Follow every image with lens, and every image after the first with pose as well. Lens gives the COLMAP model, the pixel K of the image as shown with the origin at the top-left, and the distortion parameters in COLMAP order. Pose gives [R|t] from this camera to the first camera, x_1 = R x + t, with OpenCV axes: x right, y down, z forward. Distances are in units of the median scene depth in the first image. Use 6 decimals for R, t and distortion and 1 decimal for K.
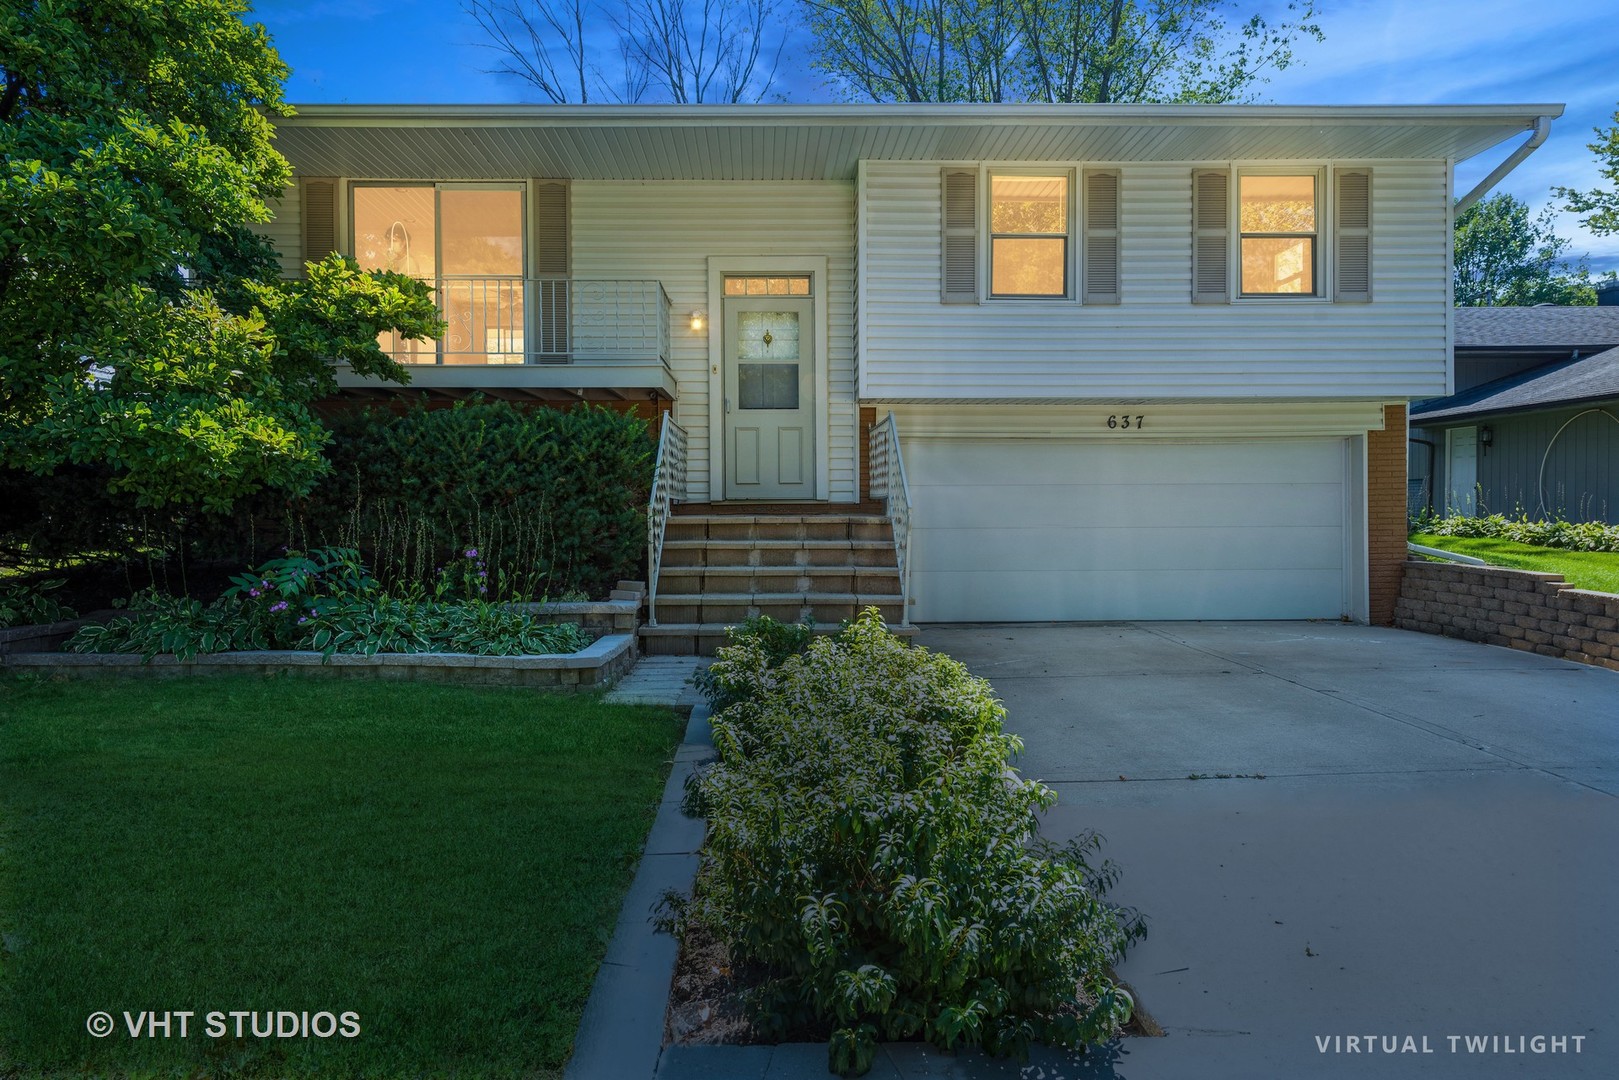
lens RADIAL K [[1023.1, 0, 809.5], [0, 1023.1, 540.0], [0, 0, 1]] dist [-0.016581, 0.001214]
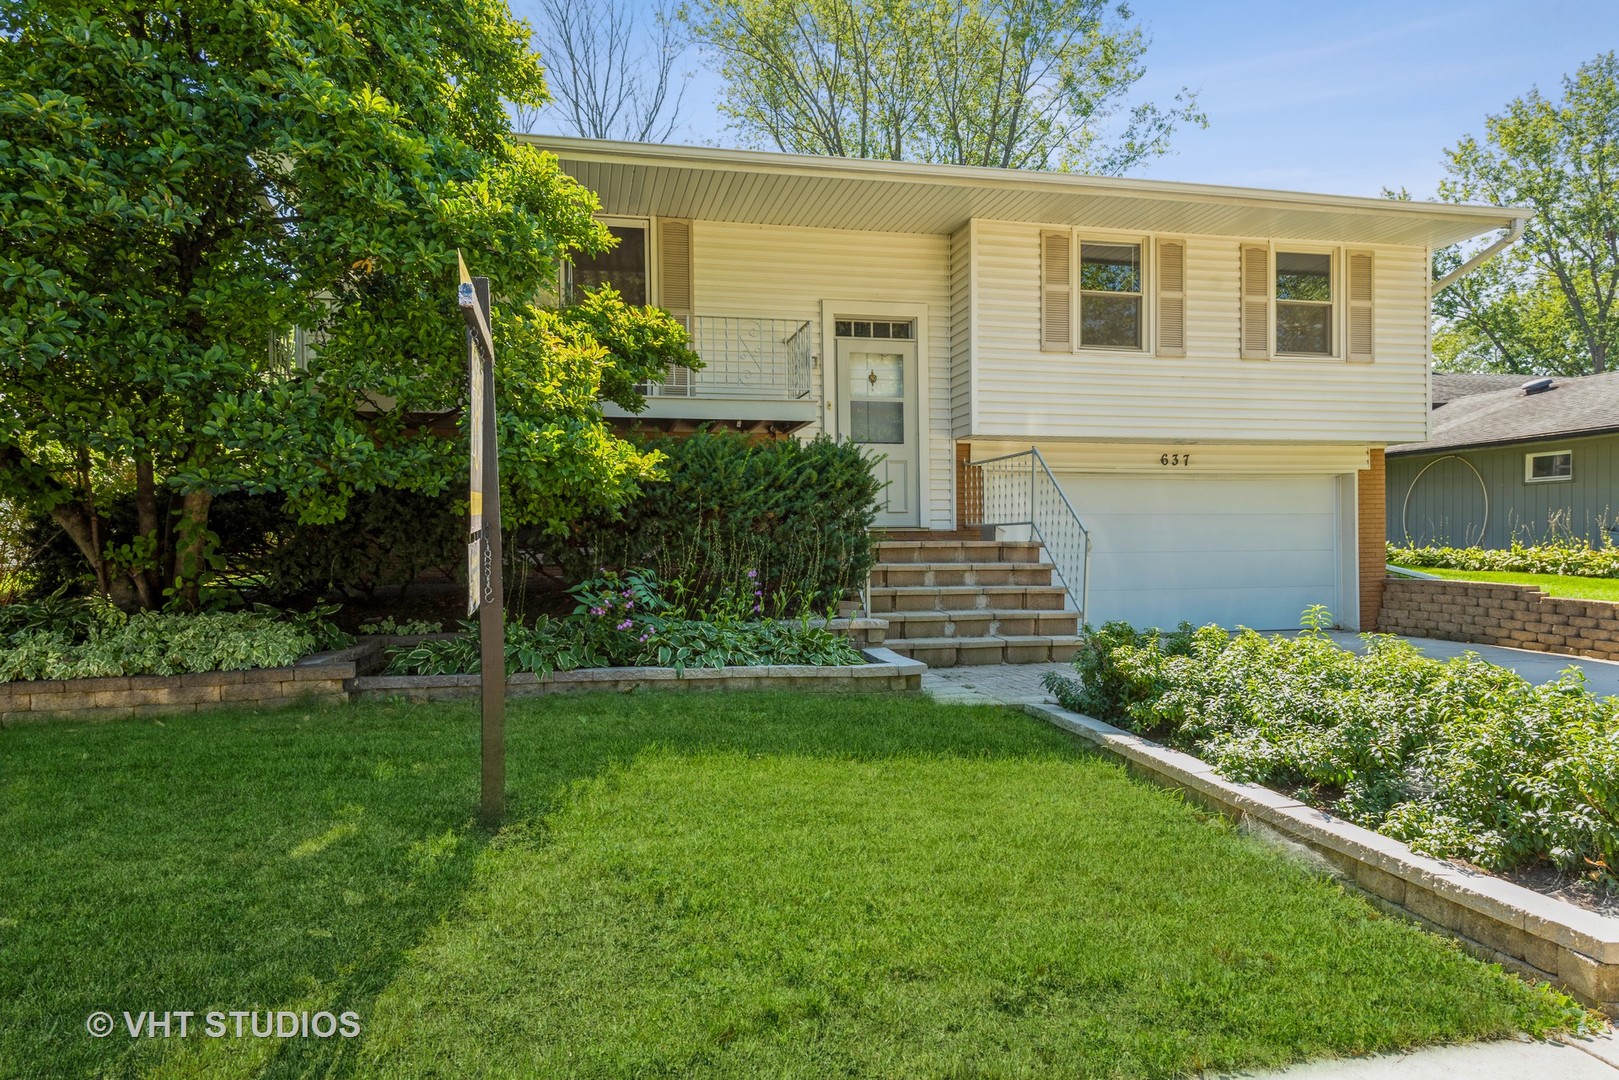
lens RADIAL K [[1000.0, 0, 807.3], [0, 1000.0, 583.8], [0, 0, 1]] dist [-0.026088, -0.001163]
pose [[0.981697, -0.011259, 0.190116, -0.331377], [0.009524, 0.999904, 0.010041, 0.009310], [-0.190211, -0.008047, 0.981710, -0.023395]]
